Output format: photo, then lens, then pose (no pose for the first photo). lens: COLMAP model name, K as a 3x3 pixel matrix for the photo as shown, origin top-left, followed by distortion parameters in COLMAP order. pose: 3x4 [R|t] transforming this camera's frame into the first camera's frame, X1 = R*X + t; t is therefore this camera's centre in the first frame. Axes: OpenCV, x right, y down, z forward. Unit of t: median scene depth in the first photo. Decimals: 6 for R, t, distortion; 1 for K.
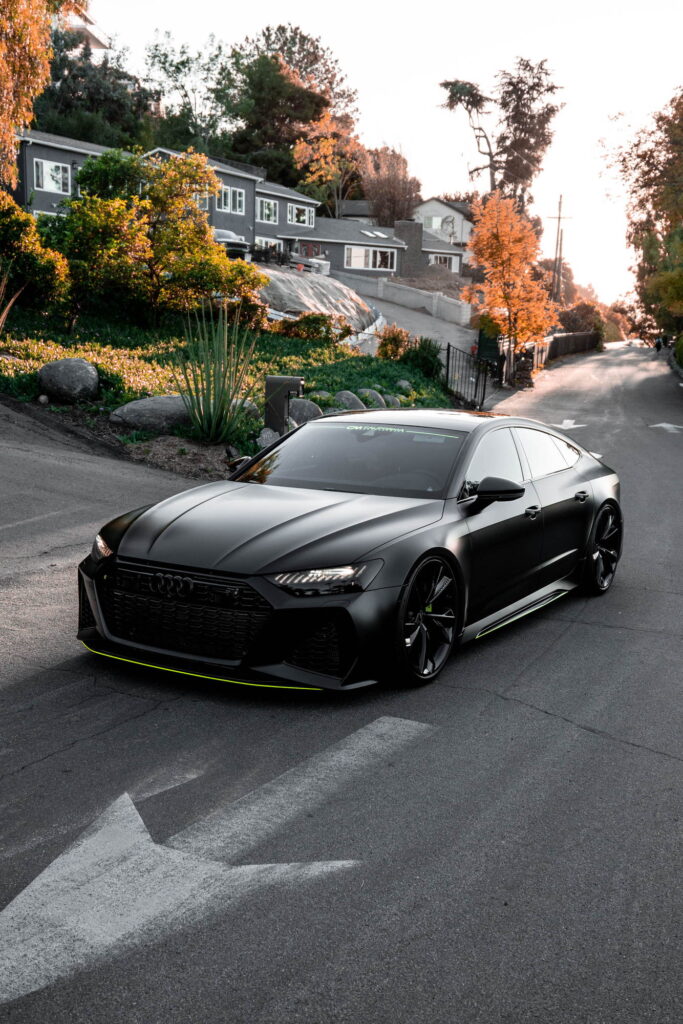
lens RADIAL K [[1124.1, 0, 349.1], [0, 1124.1, 515.5], [0, 0, 1]] dist [0.019552, 0.000000]
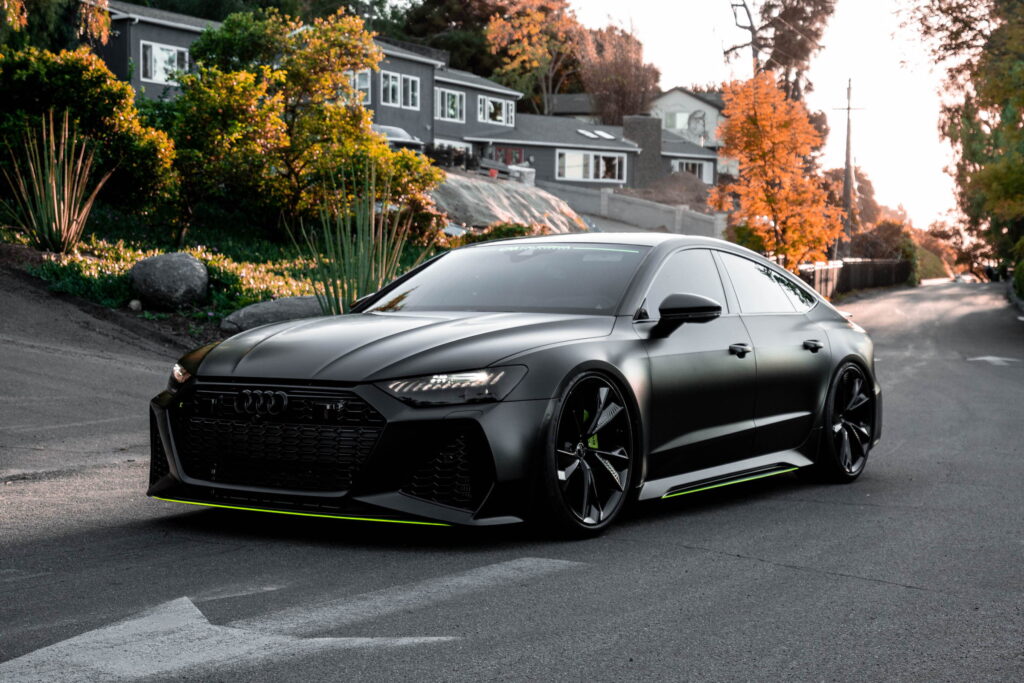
lens RADIAL K [[1570.8, 0, 509.5], [0, 1570.8, 336.1], [0, 0, 1]] dist [0.010385, 0.000000]
pose [[0.999080, -0.016509, -0.039574, 0.016441], [0.011377, 0.991892, -0.126573, 0.041787], [0.041343, 0.126007, 0.991168, -0.025943]]
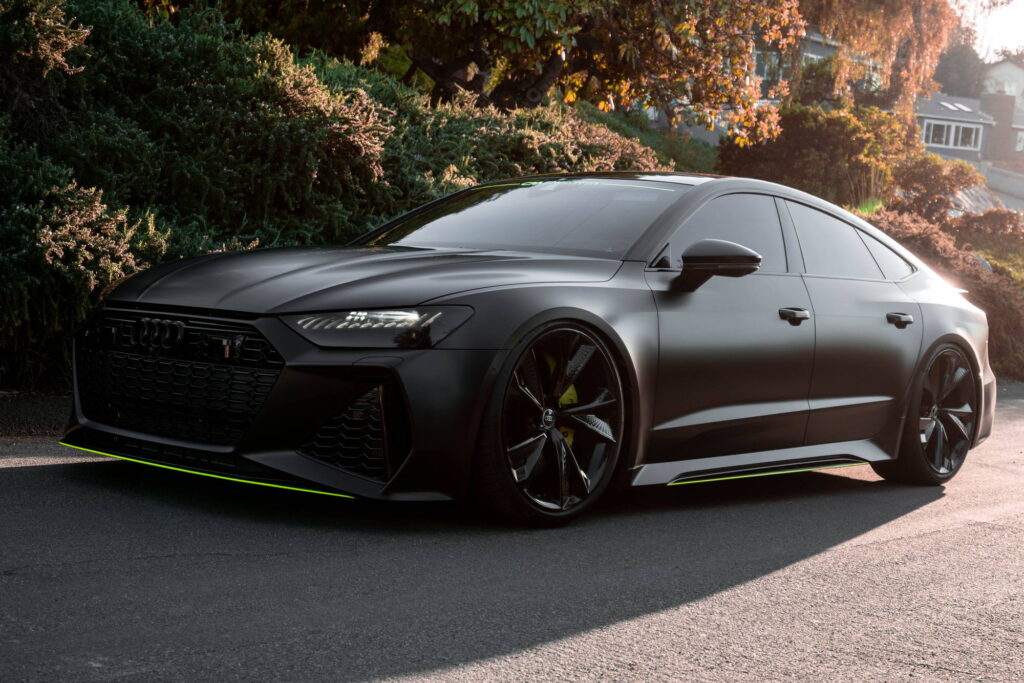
lens RADIAL K [[1499.2, 0, 506.8], [0, 1499.2, 338.3], [0, 0, 1]] dist [0.009648, 0.000000]
pose [[0.983267, 0.043079, -0.177005, 0.052843], [-0.063366, 0.991842, -0.110607, 0.039410], [0.170796, 0.119973, 0.977975, 0.046640]]
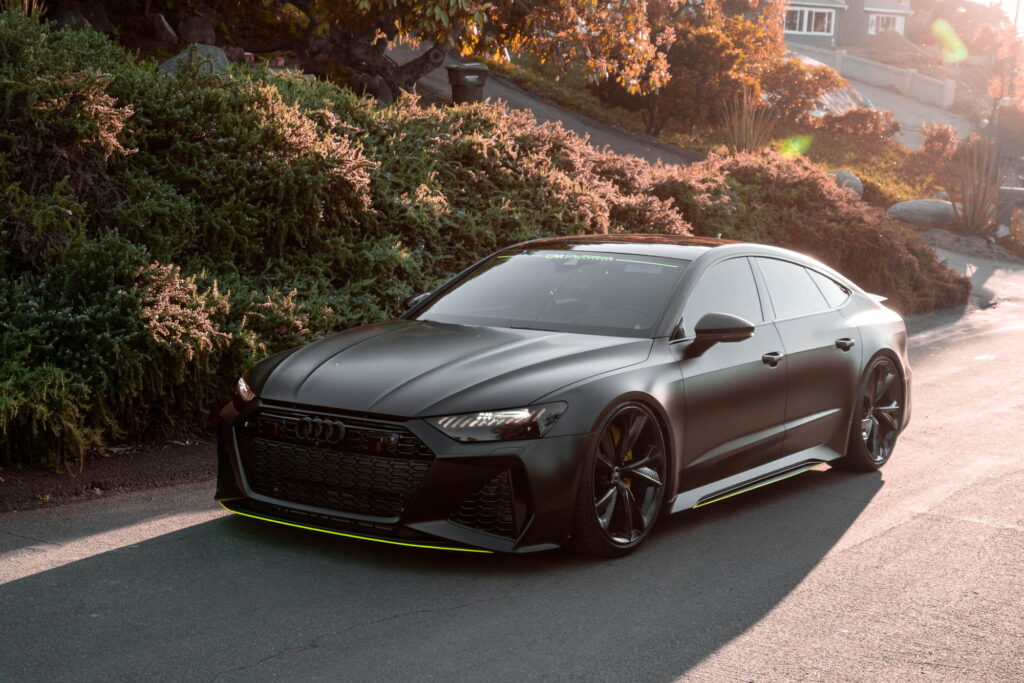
lens RADIAL K [[1570.8, 0, 511.0], [0, 1570.8, 345.2], [0, 0, 1]] dist [0.010385, 0.000000]
pose [[0.997310, 0.003417, -0.073217, 0.019831], [-0.006485, 0.999109, -0.041708, 0.012107], [0.073009, 0.042070, 0.996444, -0.049550]]
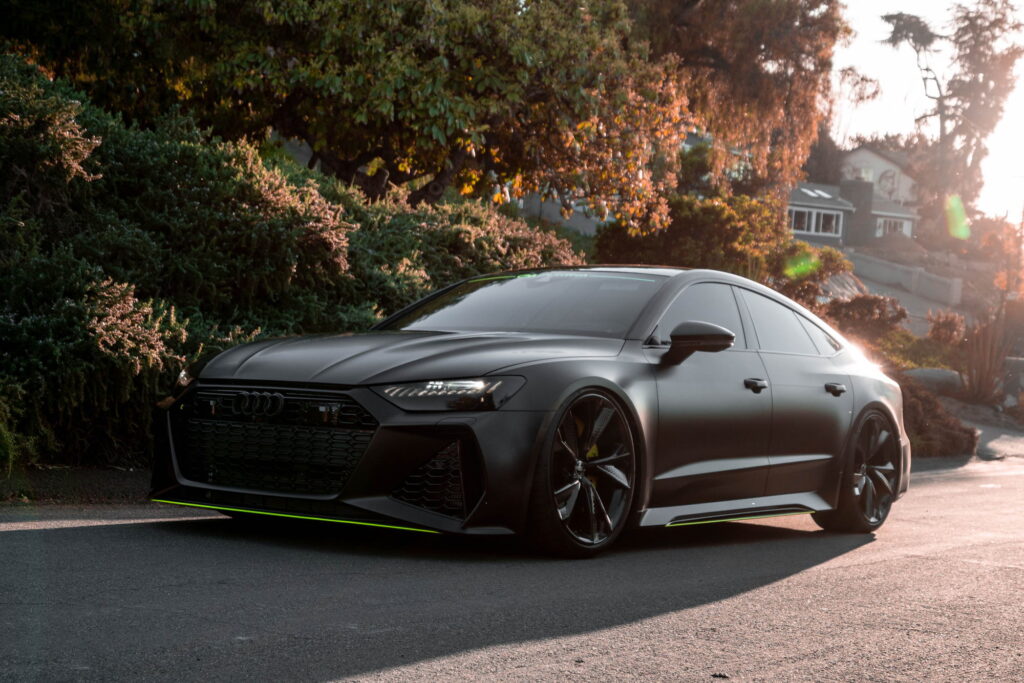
lens RADIAL K [[1570.8, 0, 509.8], [0, 1570.8, 336.8], [0, 0, 1]] dist [0.010385, 0.000000]
pose [[0.996480, 0.018790, -0.081702, 0.028676], [-0.033043, 0.983695, -0.176784, 0.054318], [0.077048, 0.178862, 0.980853, -0.021111]]
